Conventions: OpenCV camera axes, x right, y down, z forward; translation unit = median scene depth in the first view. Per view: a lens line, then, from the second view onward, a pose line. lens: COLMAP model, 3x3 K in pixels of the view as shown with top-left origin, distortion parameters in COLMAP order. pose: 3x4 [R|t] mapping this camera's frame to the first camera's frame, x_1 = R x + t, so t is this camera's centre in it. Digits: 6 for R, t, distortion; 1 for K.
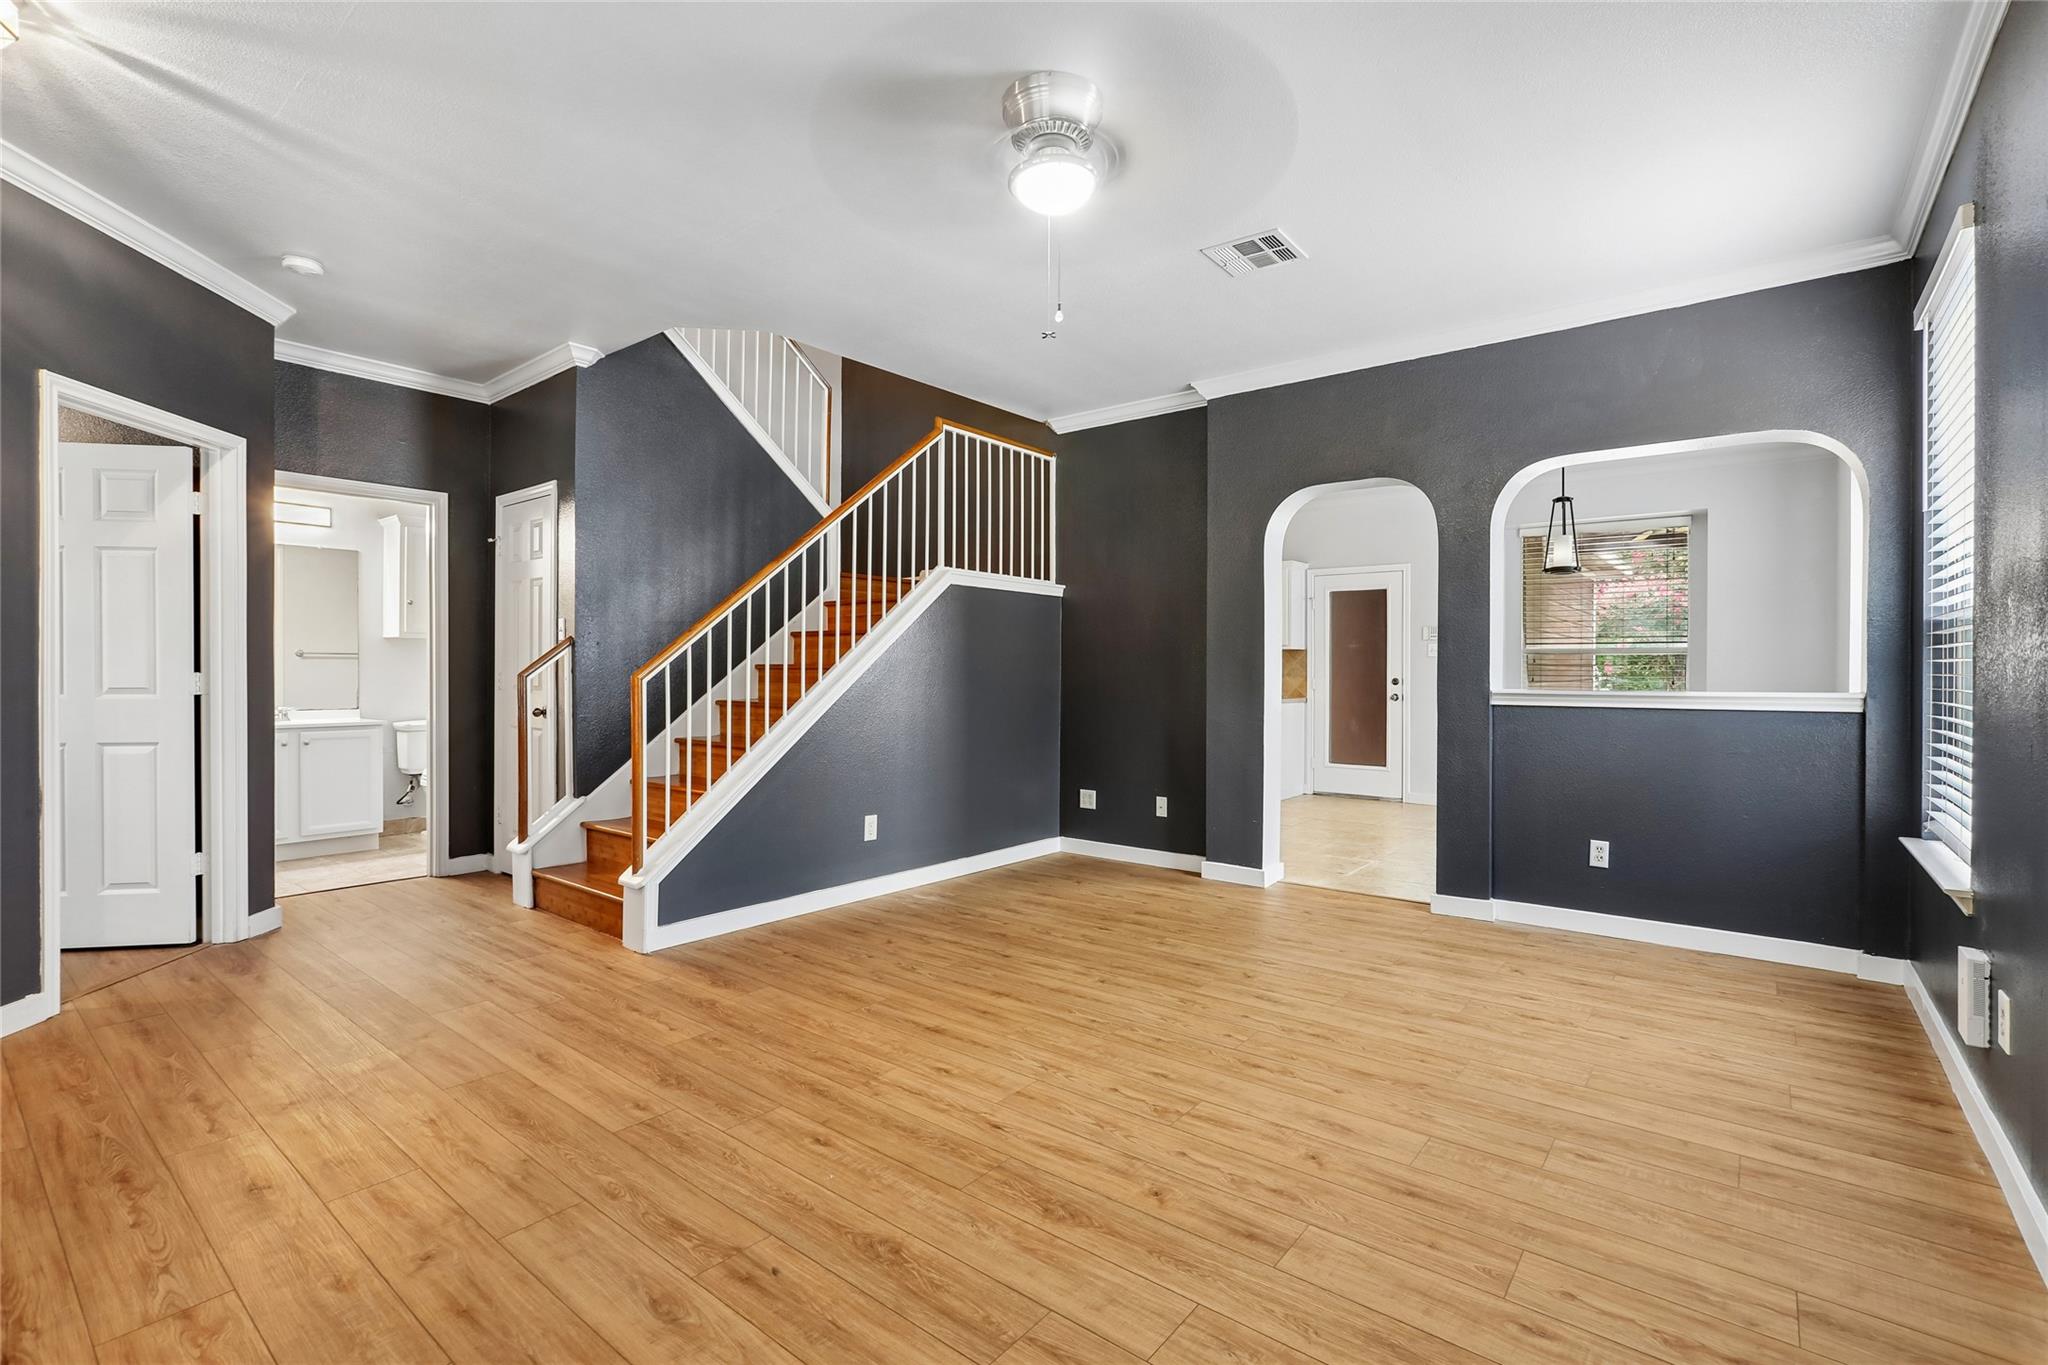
lens RADIAL K [[922.1, 0, 1022.3], [0, 922.1, 667.8], [0, 0, 1]] dist [-0.033676, 0.013208]
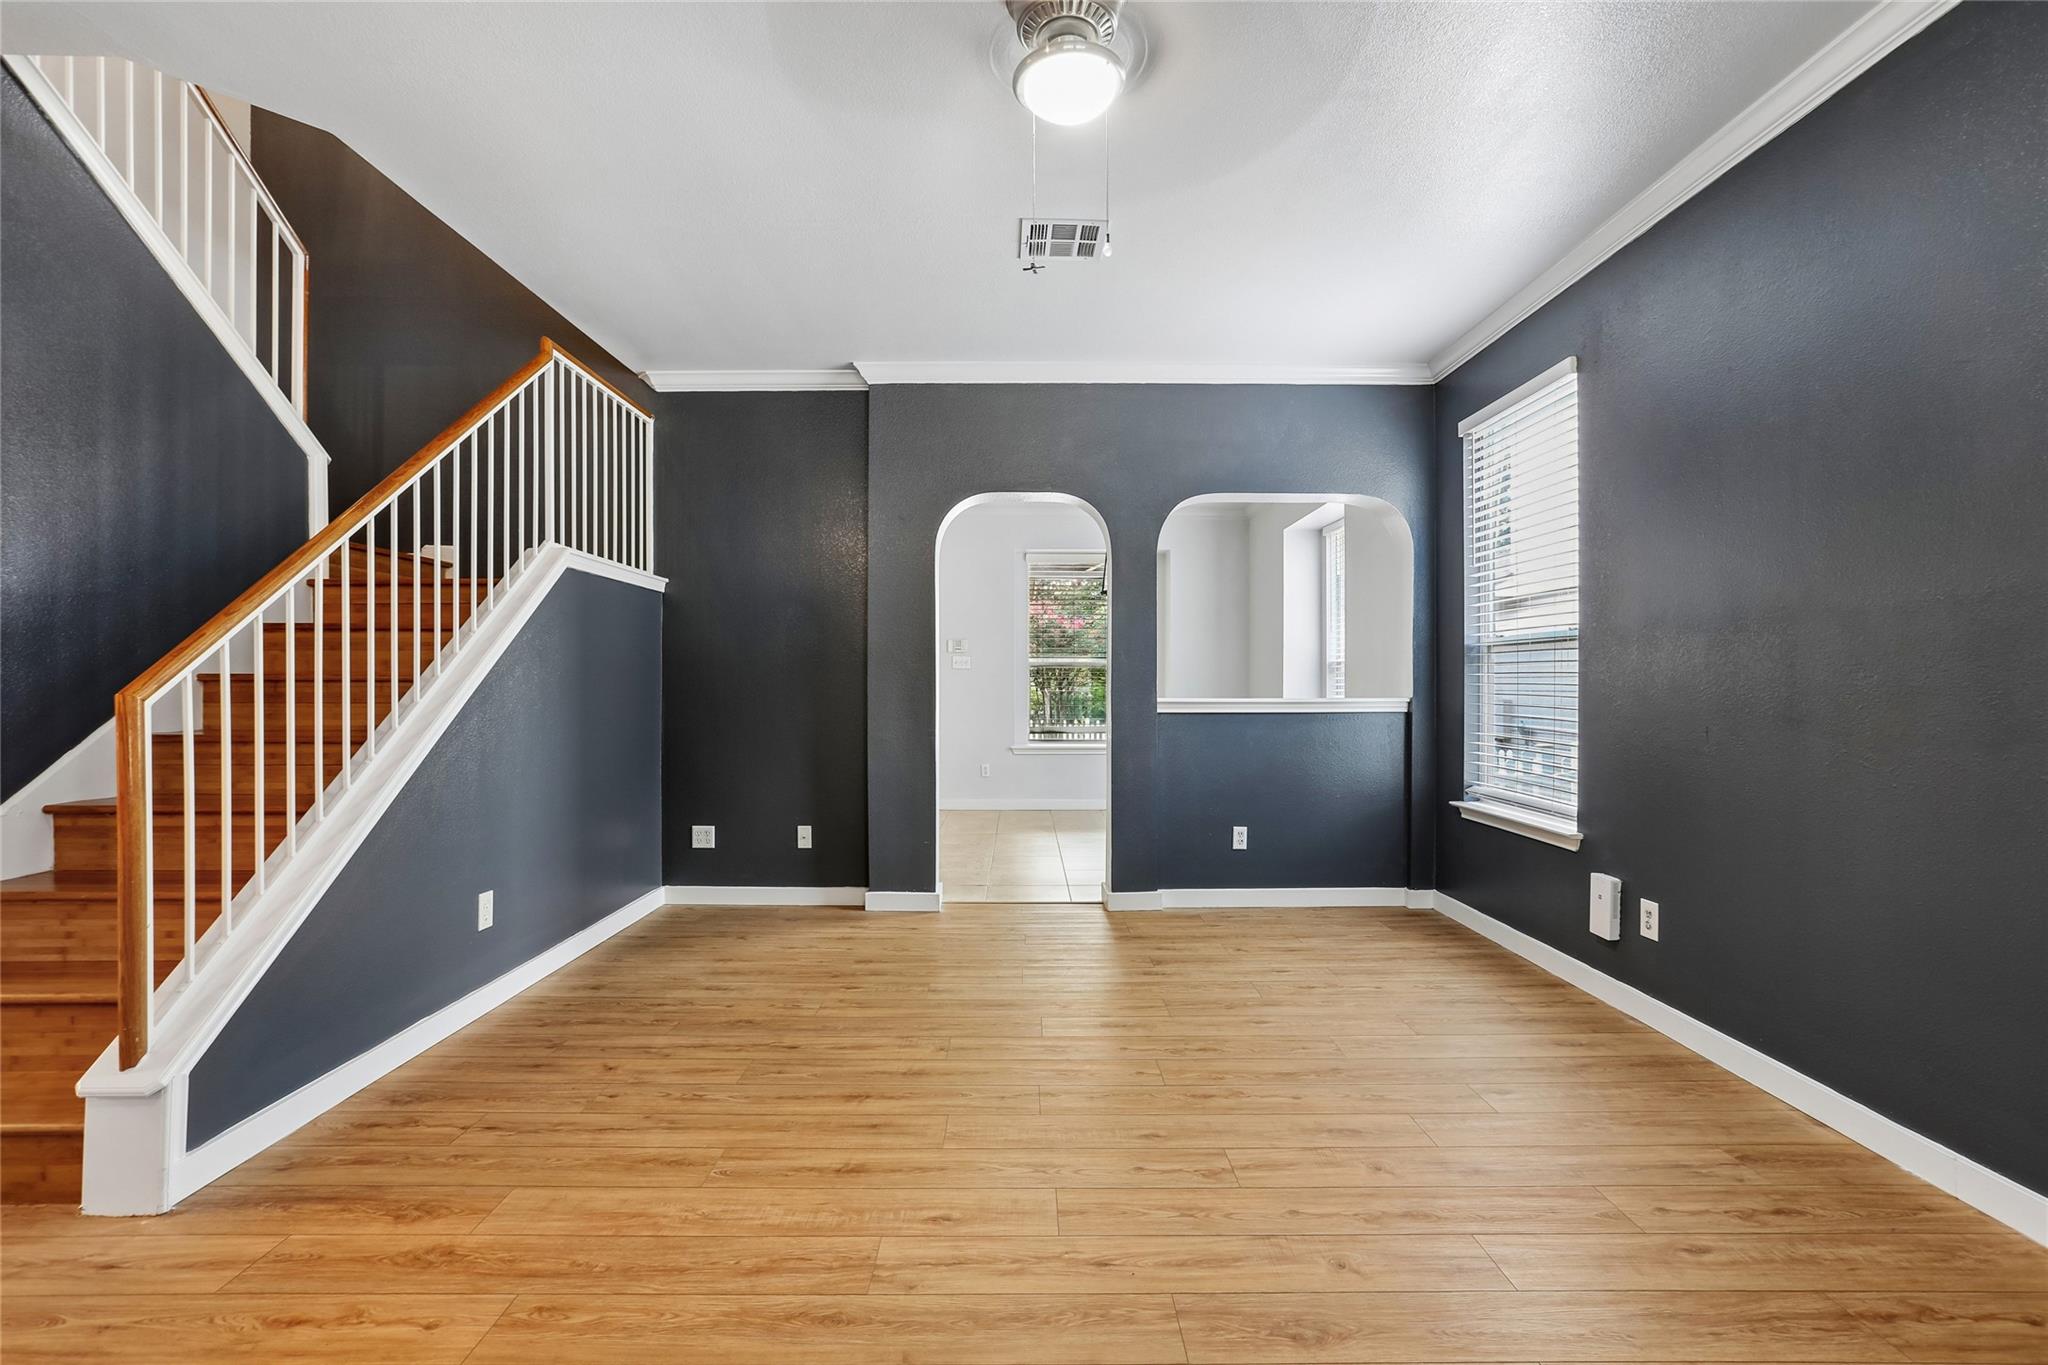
lens RADIAL K [[922.1, 0, 1093.3], [0, 922.1, 681.2], [0, 0, 1]] dist [-0.033676, 0.013208]
pose [[0.776534, -0.001052, 0.630075, -0.298750], [-0.000252, 0.999998, 0.001980, 0.000186], [-0.630076, -0.001696, 0.776532, 0.226960]]
